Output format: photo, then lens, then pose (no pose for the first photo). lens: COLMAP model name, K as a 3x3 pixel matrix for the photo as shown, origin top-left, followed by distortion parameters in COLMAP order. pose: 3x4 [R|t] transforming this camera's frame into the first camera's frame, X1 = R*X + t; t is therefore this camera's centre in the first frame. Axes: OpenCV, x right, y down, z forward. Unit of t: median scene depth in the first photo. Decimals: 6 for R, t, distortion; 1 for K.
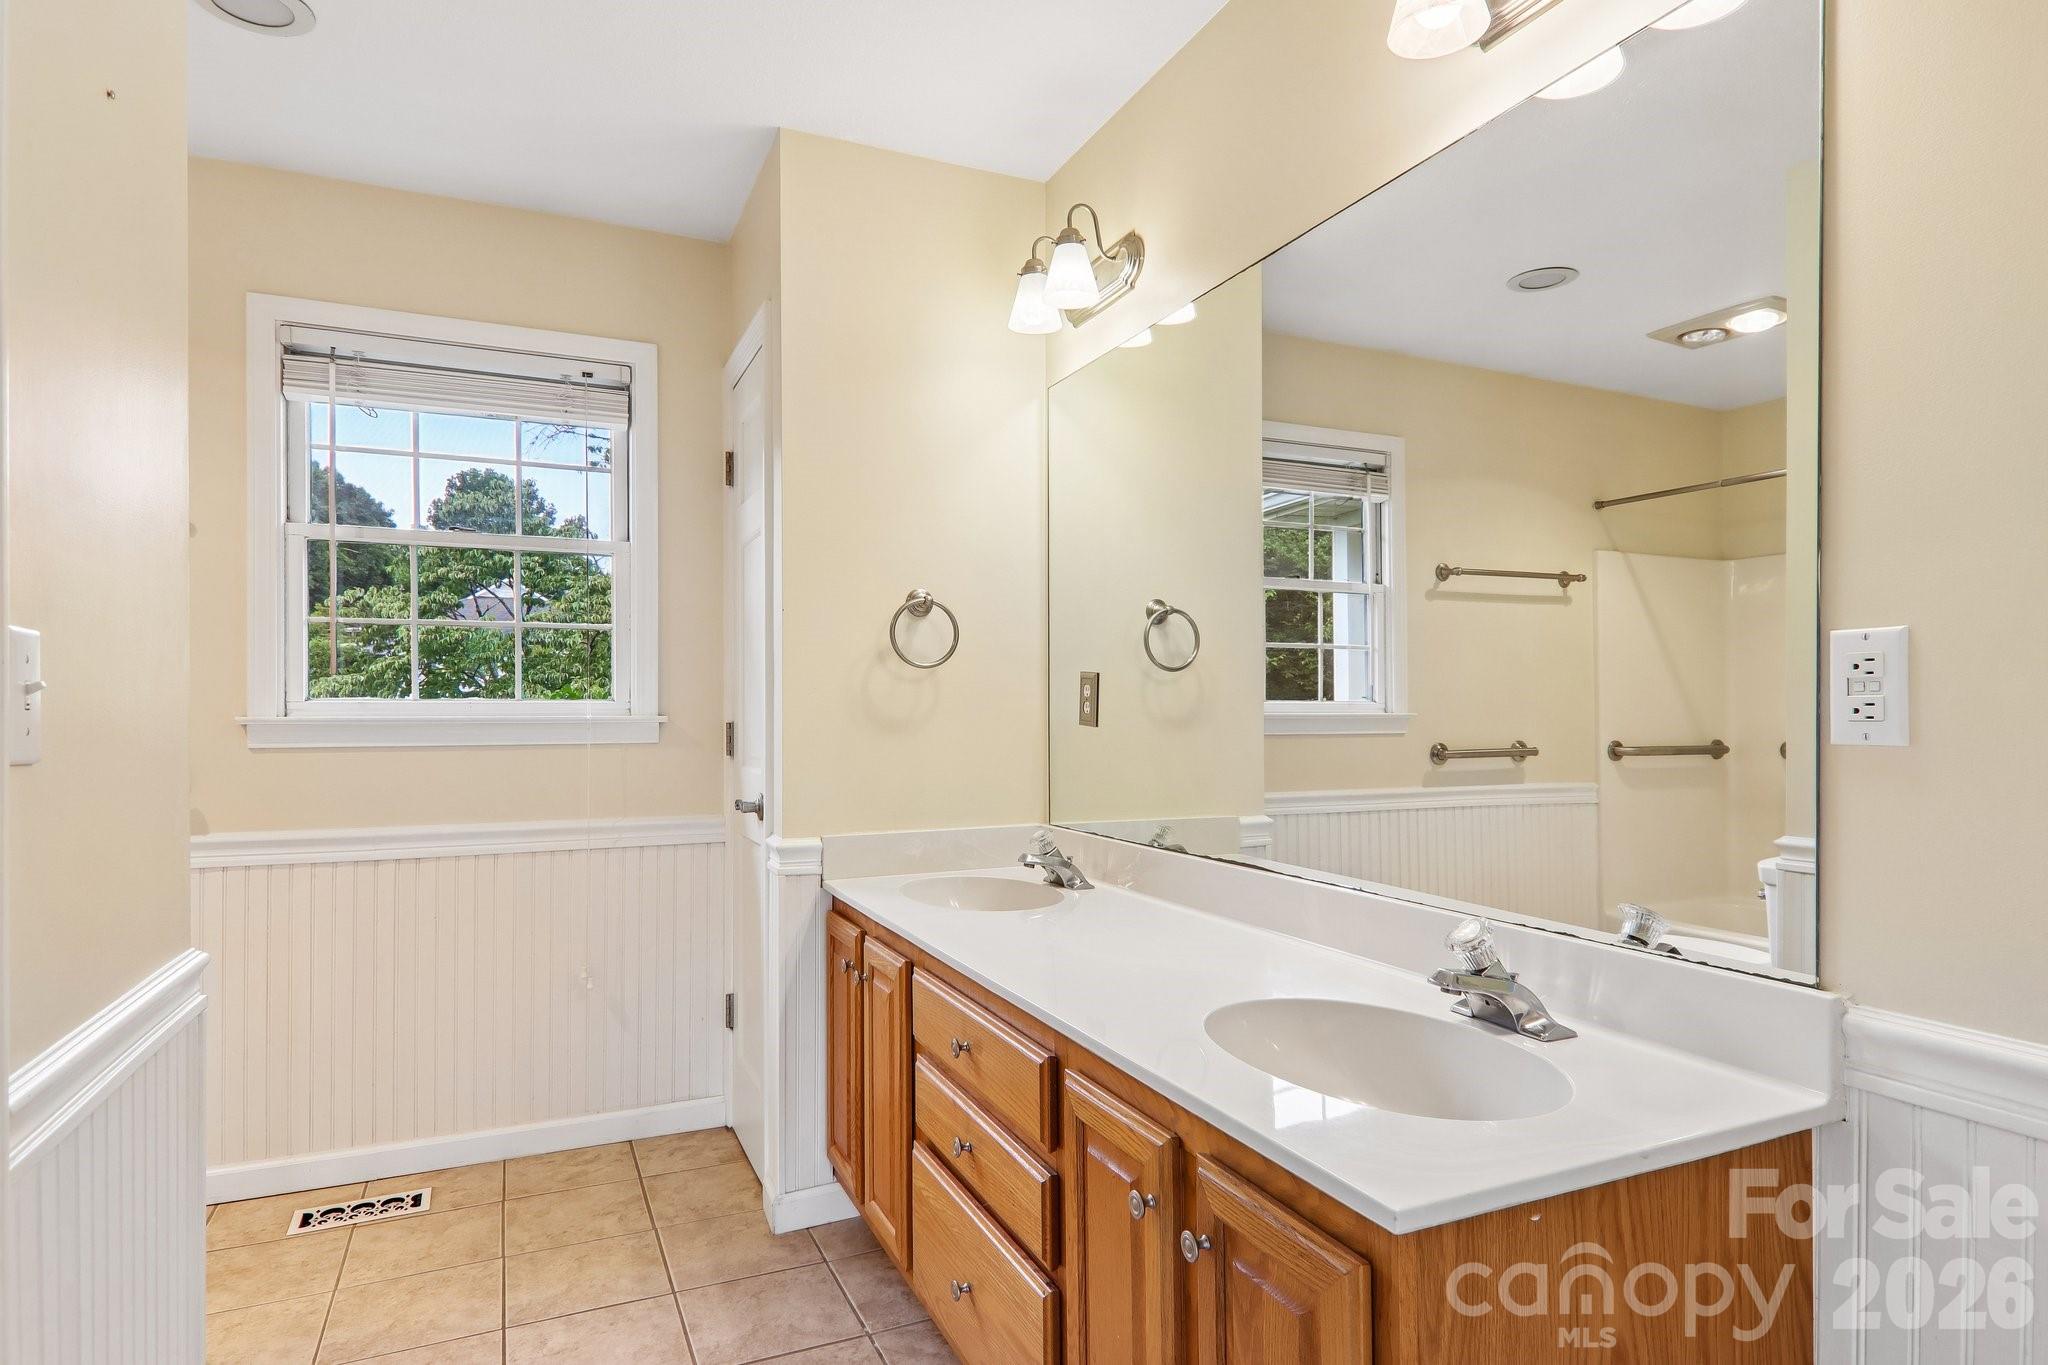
lens RADIAL K [[1147.3, 0, 1038.6], [0, 1147.3, 715.2], [0, 0, 1]] dist [0.006277, -0.000968]
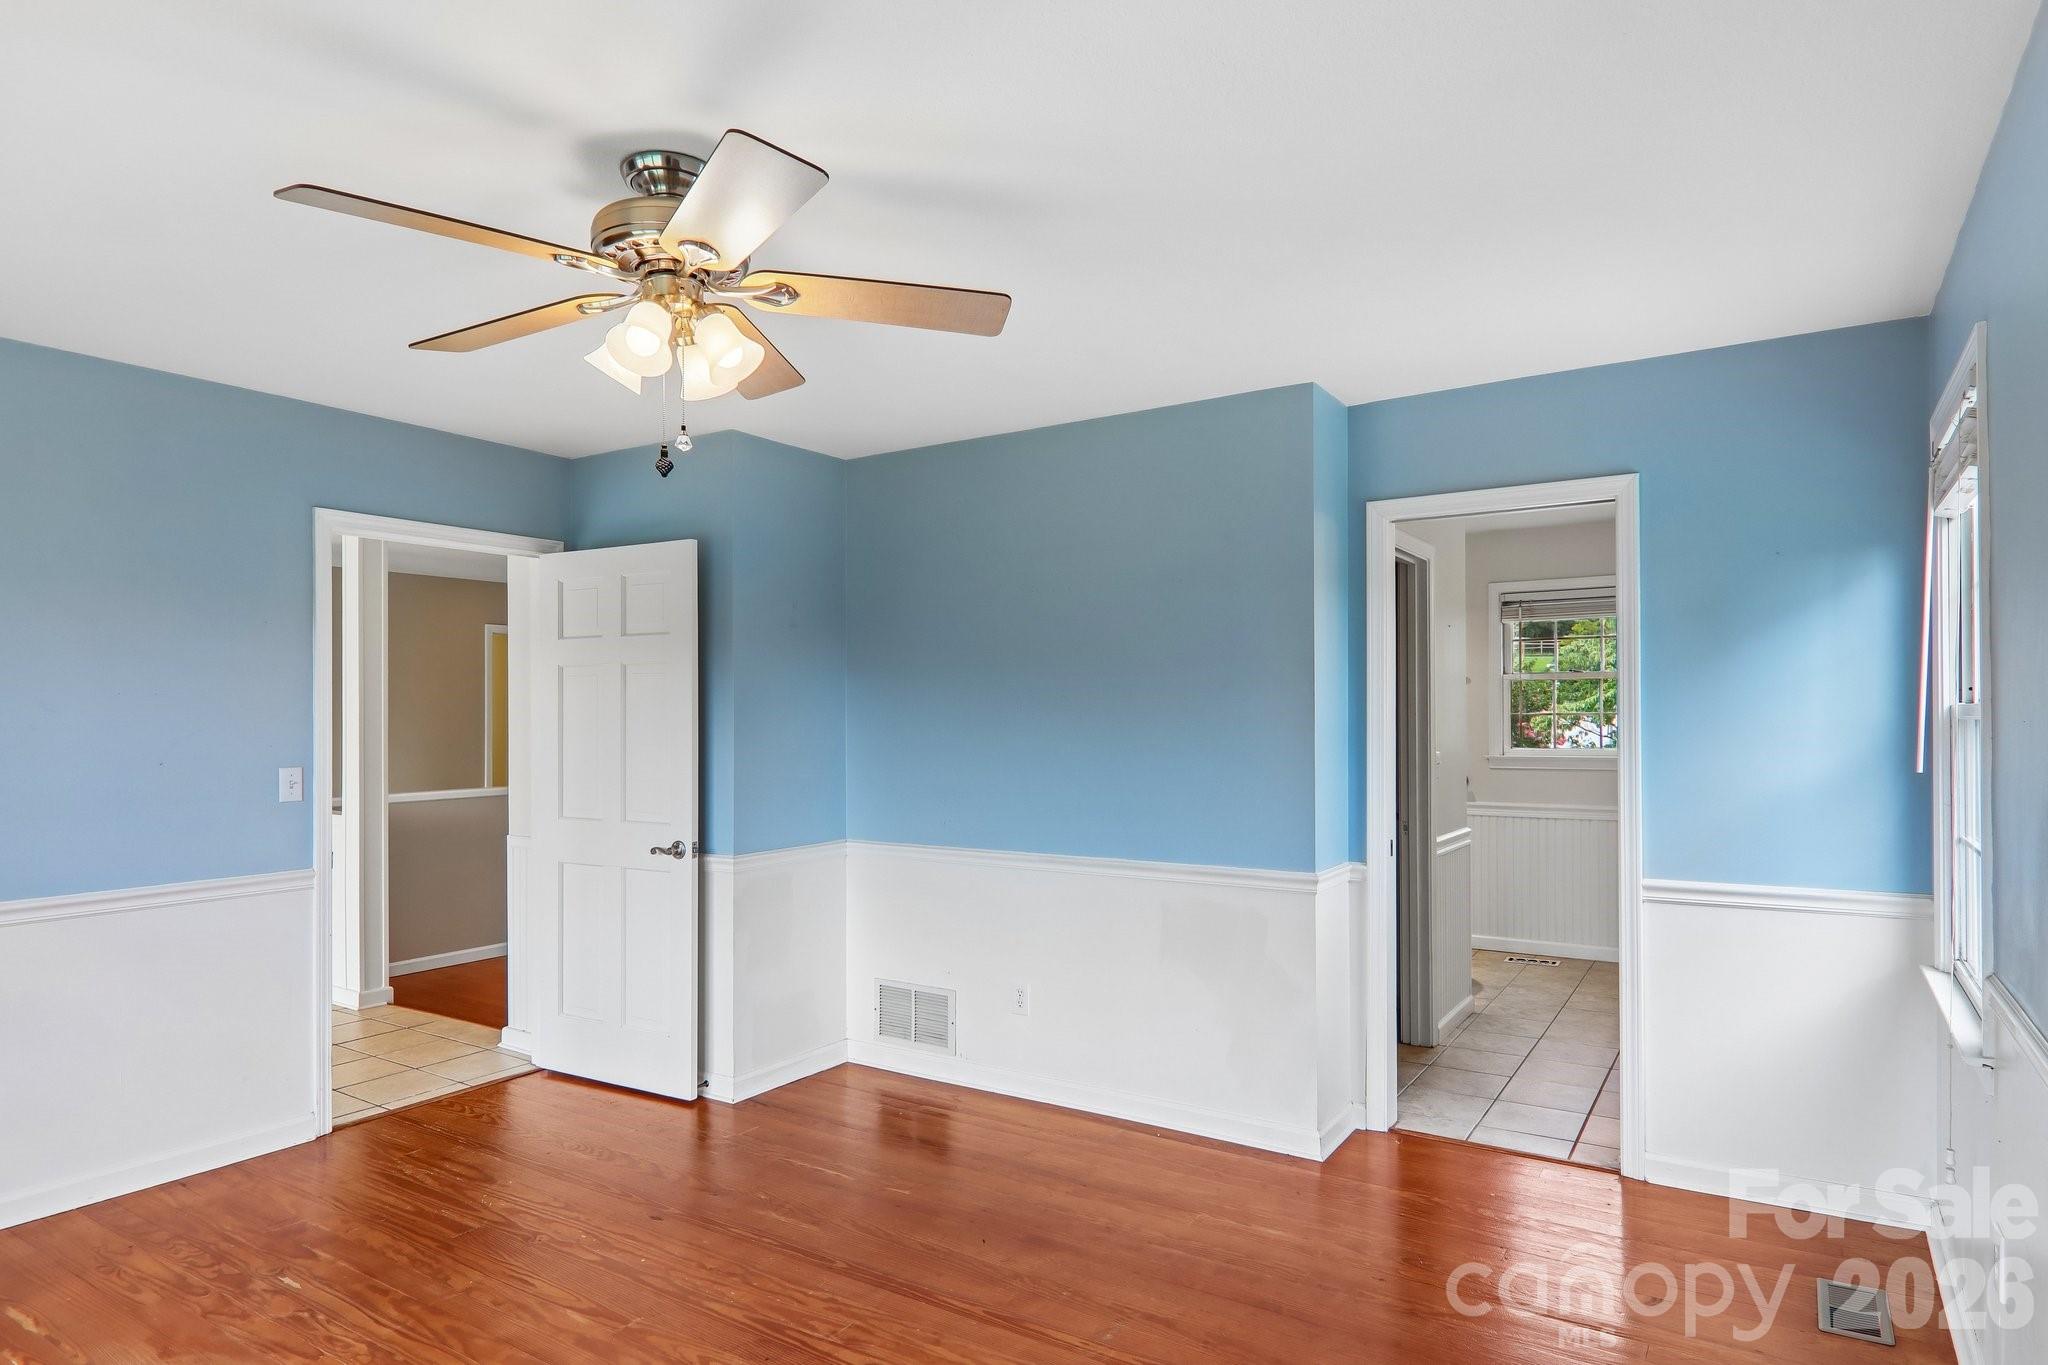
lens RADIAL K [[1147.3, 0, 1038.6], [0, 1147.3, 715.2], [0, 0, 1]] dist [0.006277, -0.000968]
pose [[0.544198, 0.002830, -0.838952, 0.854653], [-0.009333, 0.999953, -0.002681, -0.064947], [0.838905, 0.009289, 0.544198, -1.150672]]
